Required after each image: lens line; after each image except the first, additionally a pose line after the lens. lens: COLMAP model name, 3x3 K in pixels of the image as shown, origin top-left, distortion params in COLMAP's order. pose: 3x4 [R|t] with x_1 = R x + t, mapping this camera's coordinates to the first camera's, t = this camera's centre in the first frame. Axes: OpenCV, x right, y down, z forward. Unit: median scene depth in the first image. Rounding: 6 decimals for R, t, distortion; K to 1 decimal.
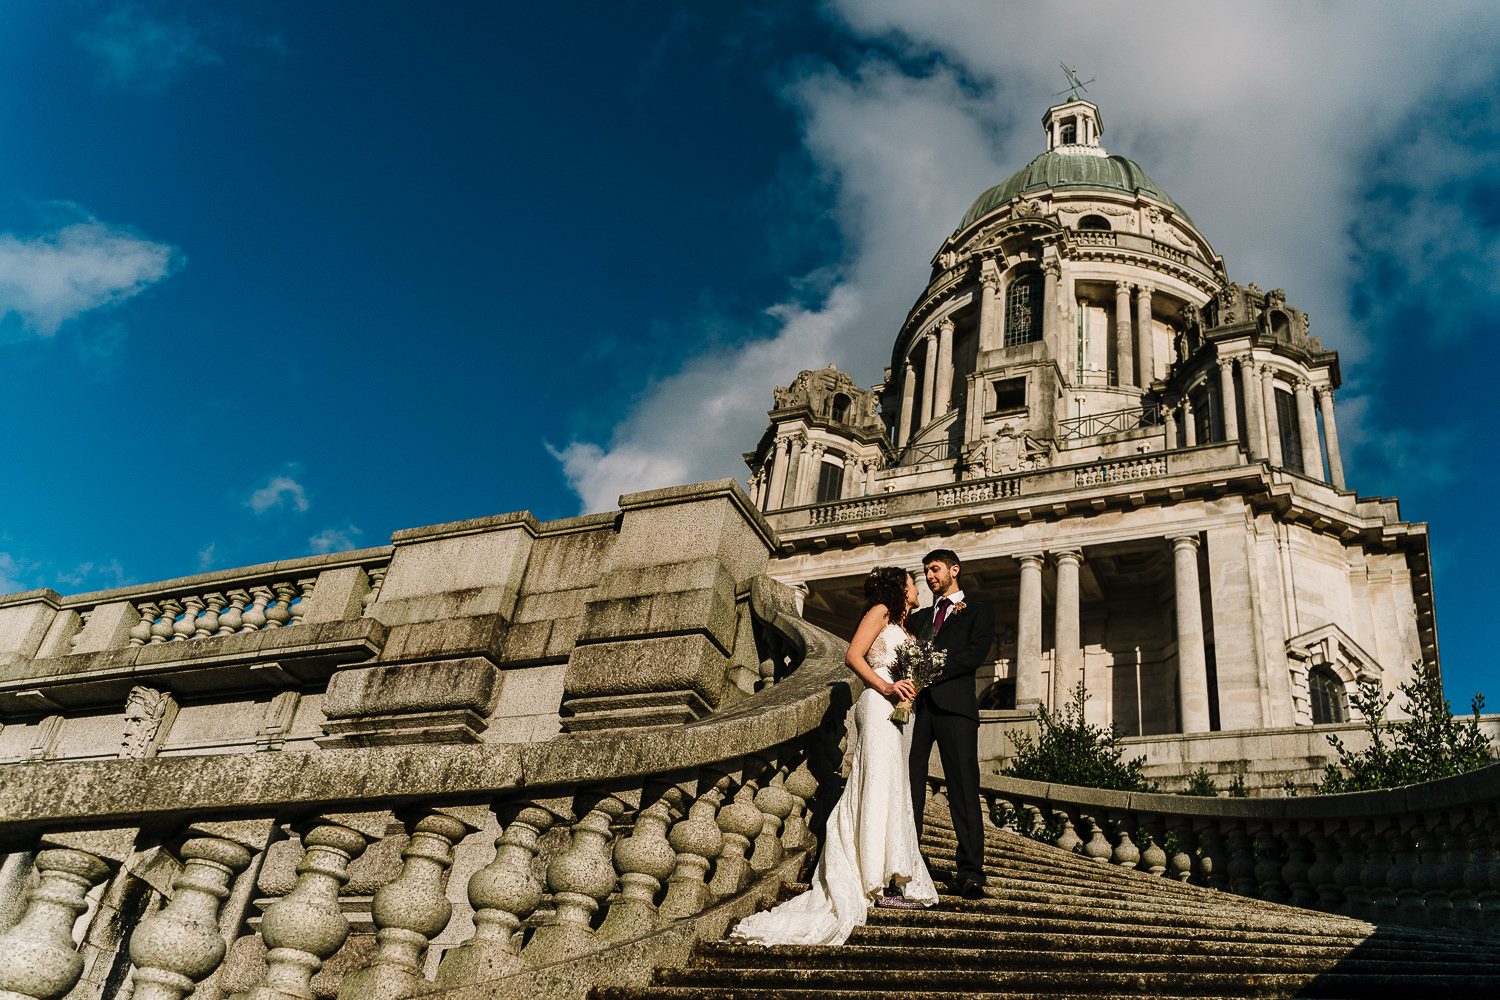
lens RADIAL K [[1233.9, 0, 751.1], [0, 1233.9, 535.8], [0, 0, 1]] dist [0.009110, 0.004254]
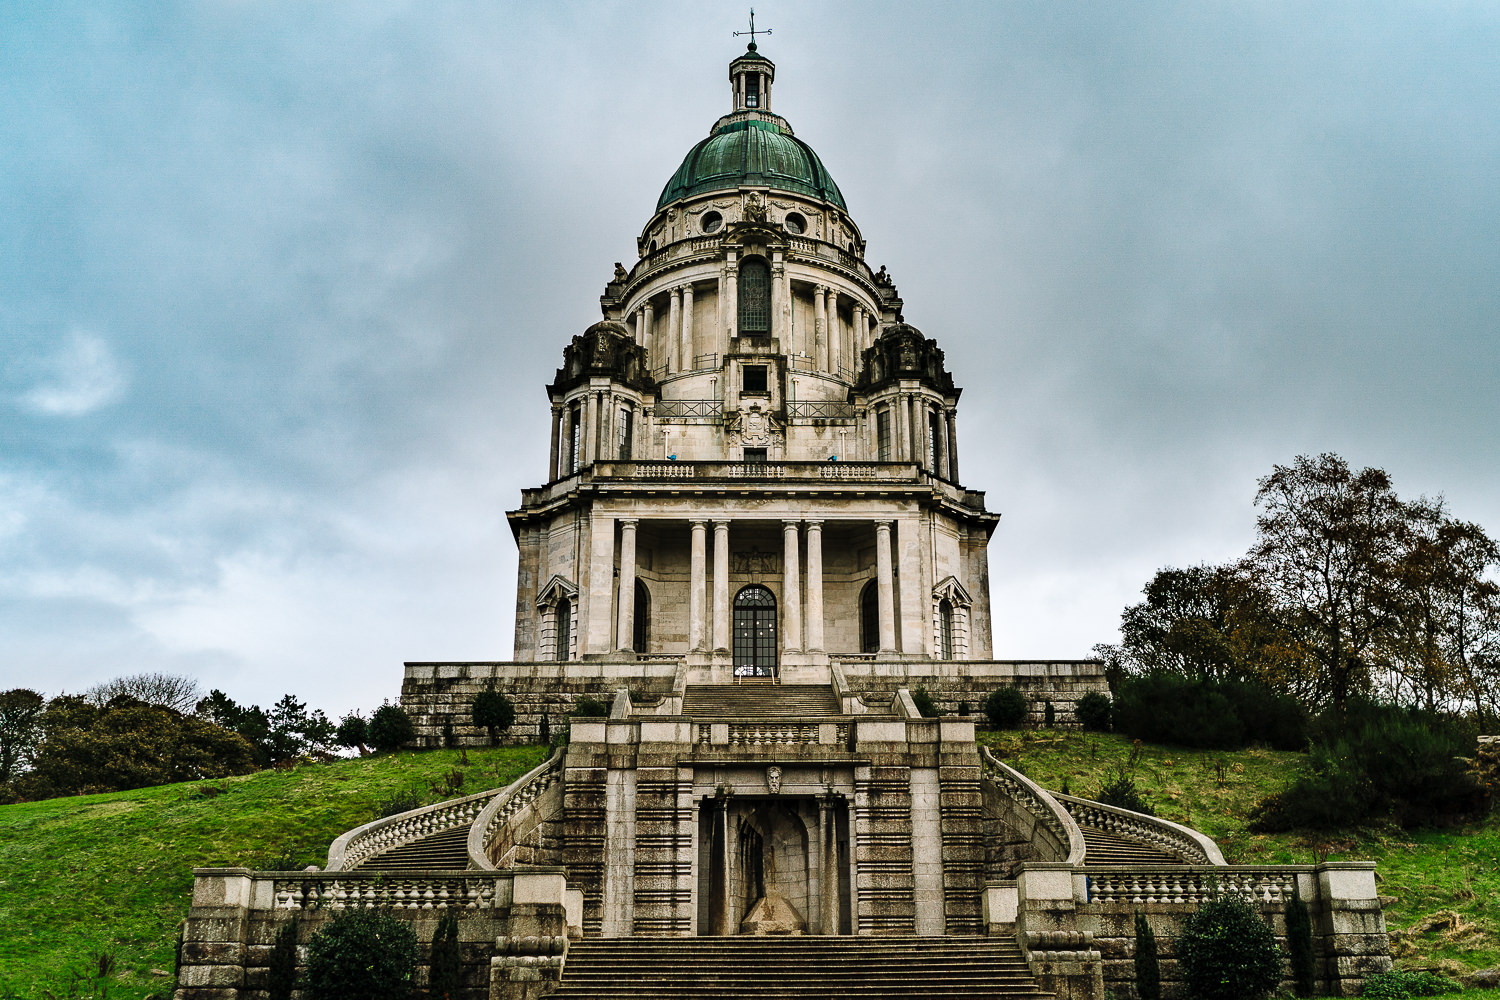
lens RADIAL K [[1504.9, 0, 750.0], [0, 1504.9, 500.0], [0, 0, 1]] dist [-0.008624, -0.001921]
pose [[0.888740, 0.019813, 0.457983, -0.618693], [-0.129139, 0.969424, 0.208663, -0.354065], [-0.439846, -0.244591, 0.864124, -0.568232]]
